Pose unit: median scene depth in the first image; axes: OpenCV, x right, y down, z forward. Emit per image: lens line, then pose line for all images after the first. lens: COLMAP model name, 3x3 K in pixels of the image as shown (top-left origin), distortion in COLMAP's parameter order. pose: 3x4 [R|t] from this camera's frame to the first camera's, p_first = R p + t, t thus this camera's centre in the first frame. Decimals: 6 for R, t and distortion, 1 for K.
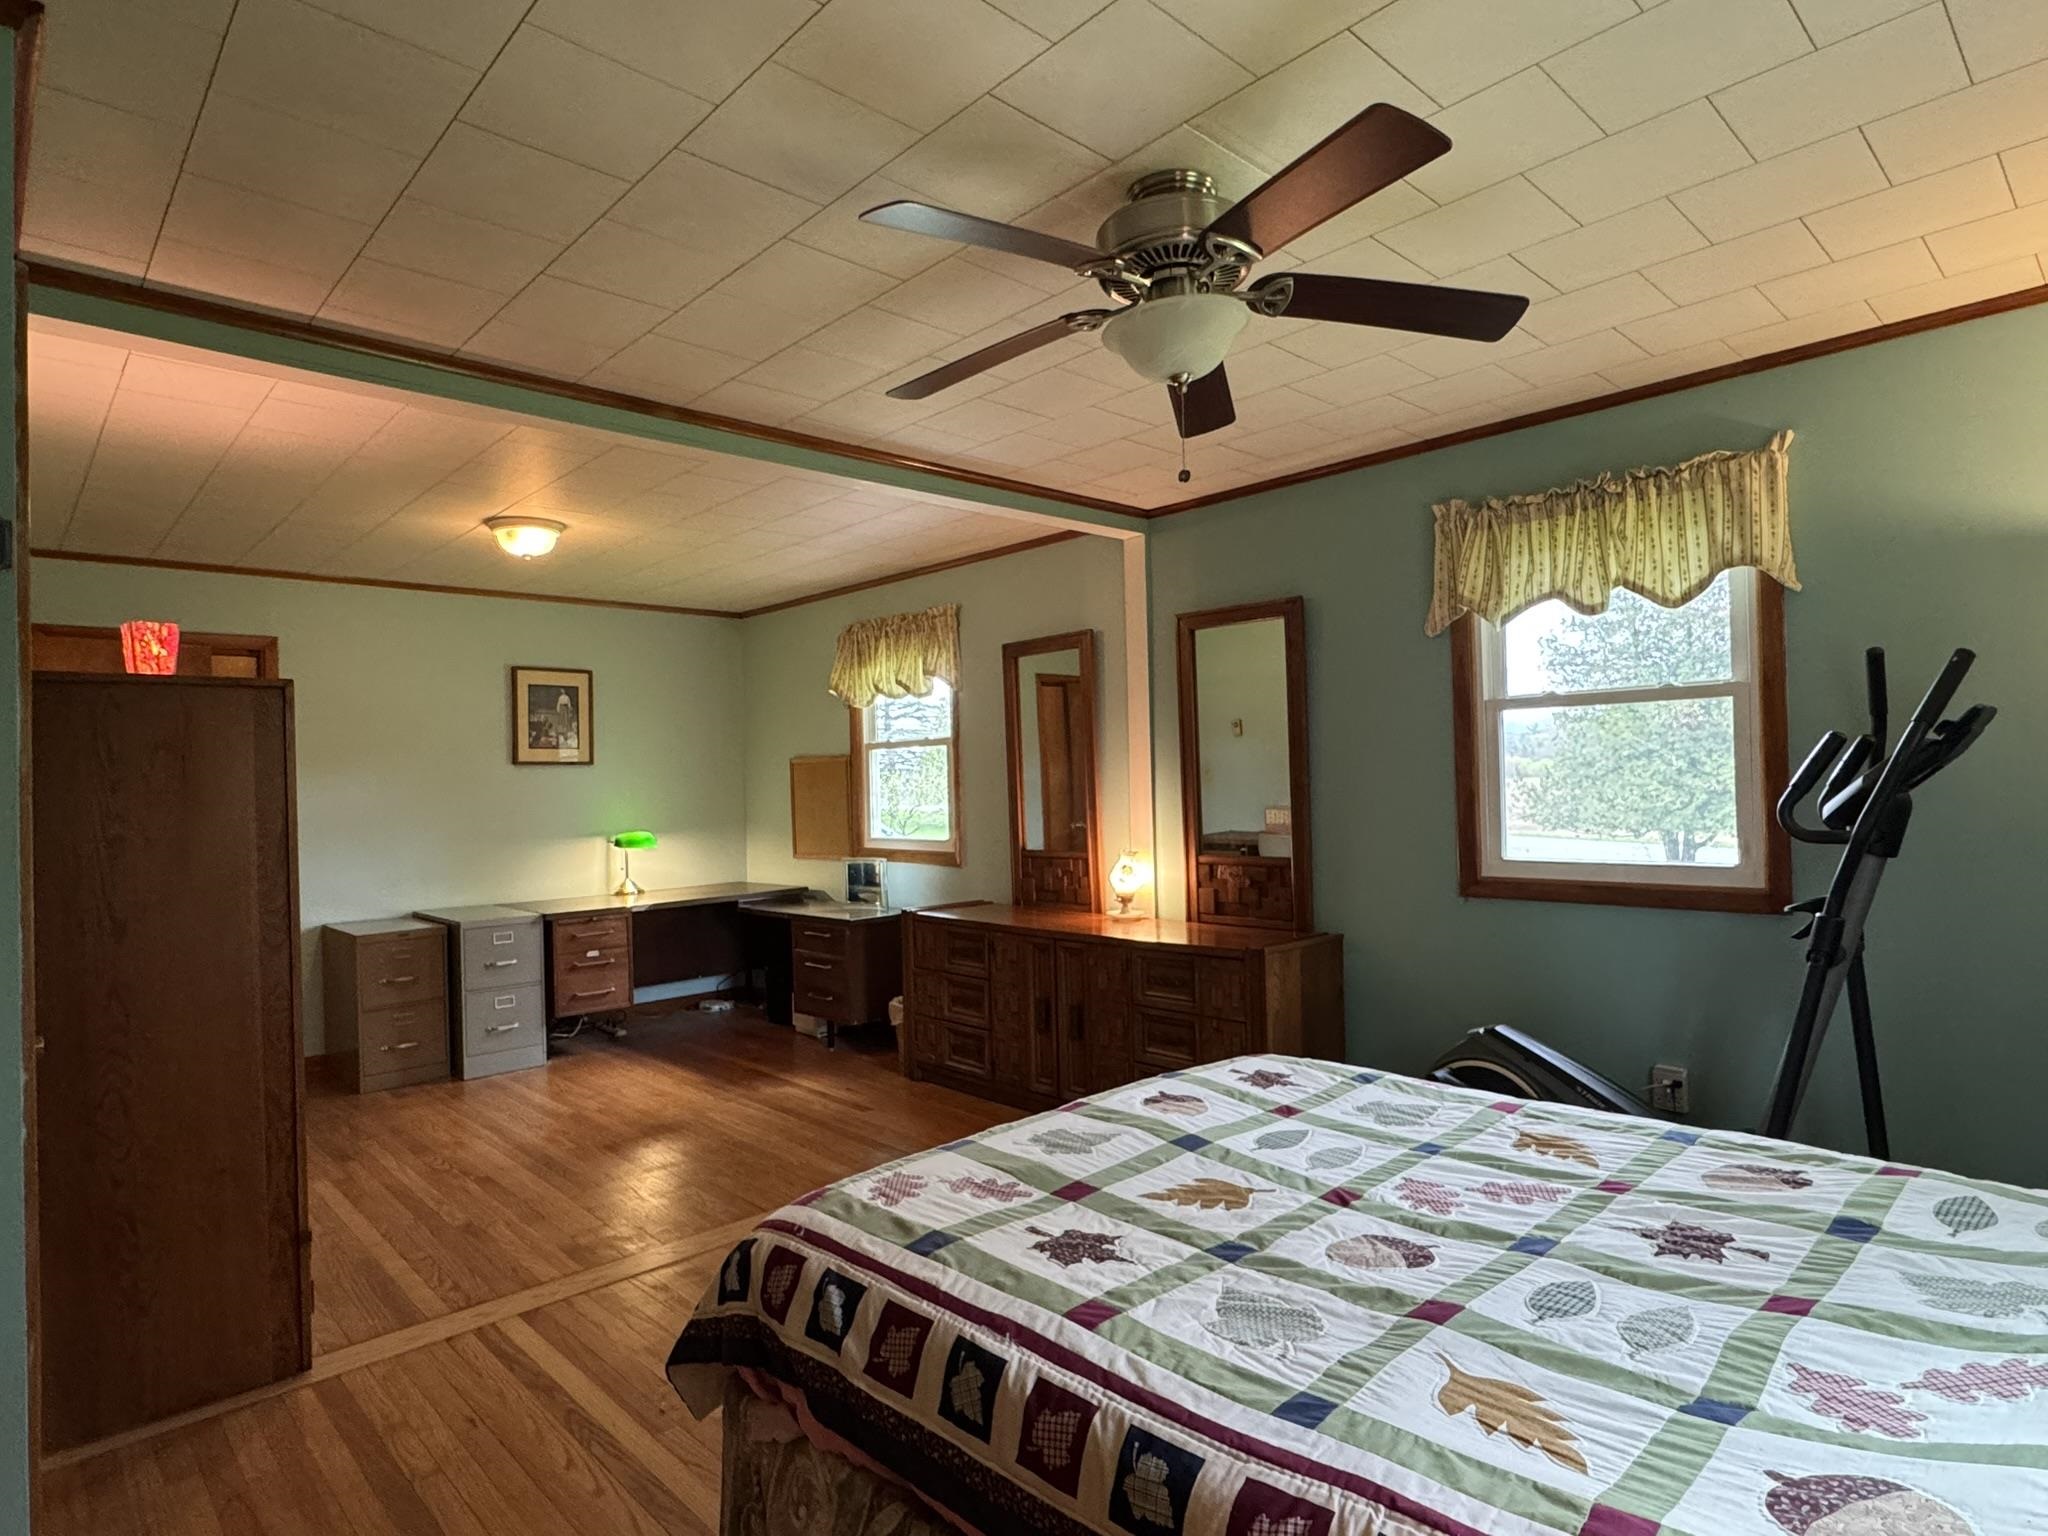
lens RADIAL K [[1132.3, 0, 1024.0], [0, 1132.3, 768.0], [0, 0, 1]] dist [0.004297, -0.003308]
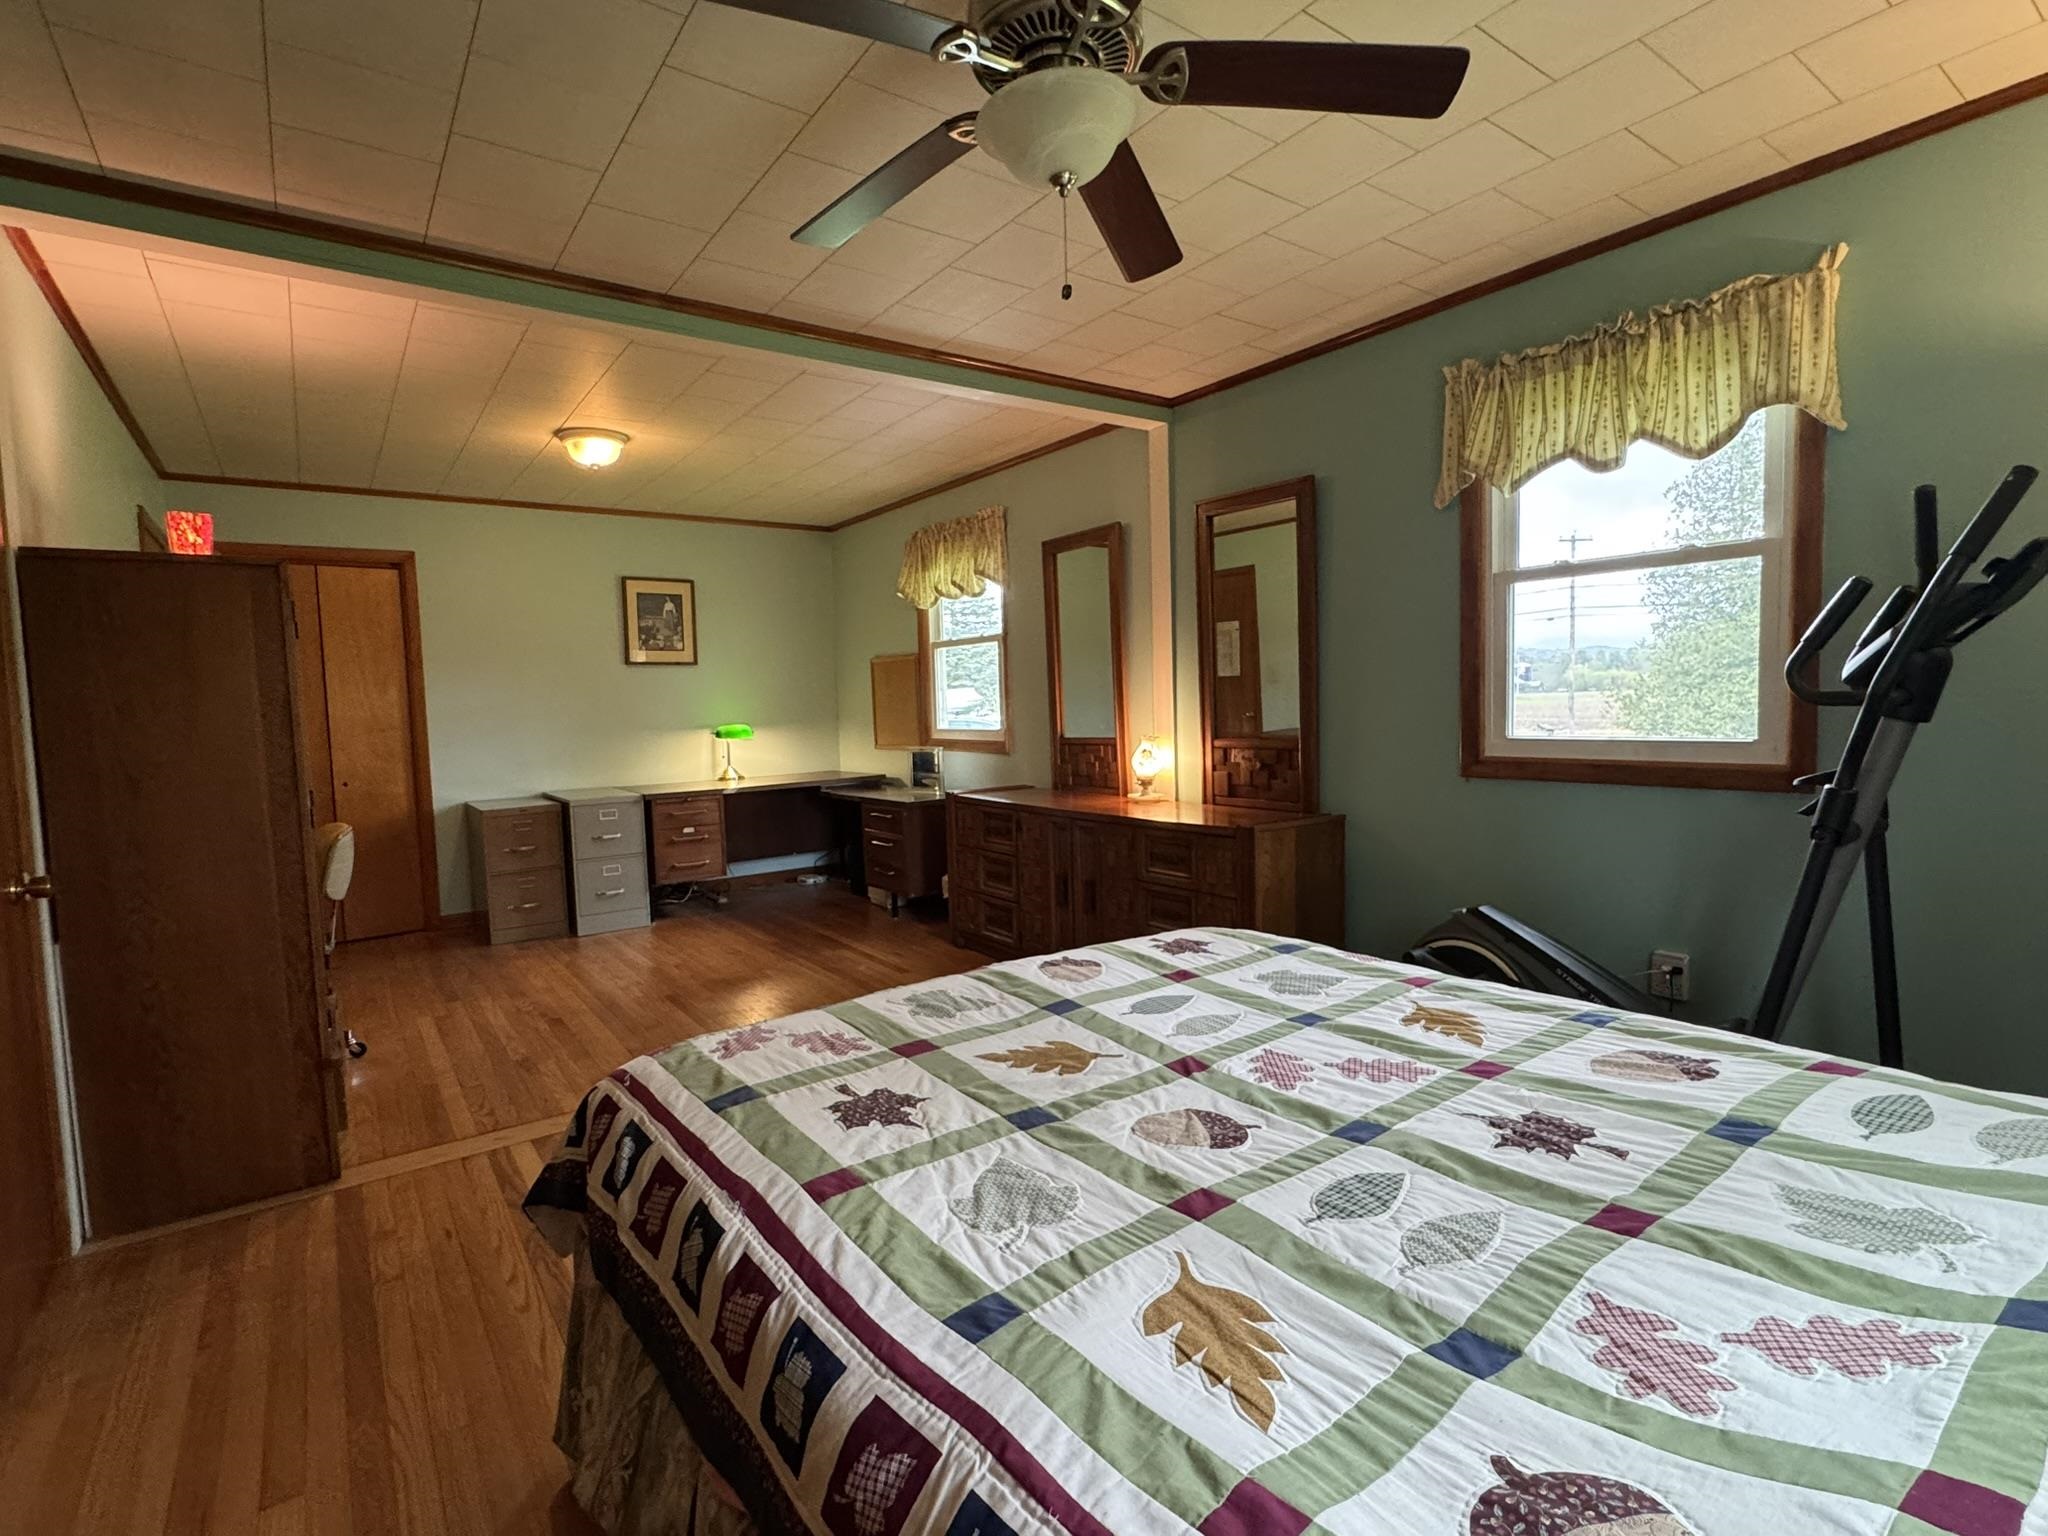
lens RADIAL K [[1000.8, 0, 1024.0], [0, 1000.8, 768.0], [0, 0, 1]] dist [0.008074, 0.000148]
pose [[0.991845, 0.004692, -0.127360, 0.125286], [0.005988, 0.996503, 0.083347, 0.033121], [0.127306, -0.083430, 0.988348, 0.096863]]
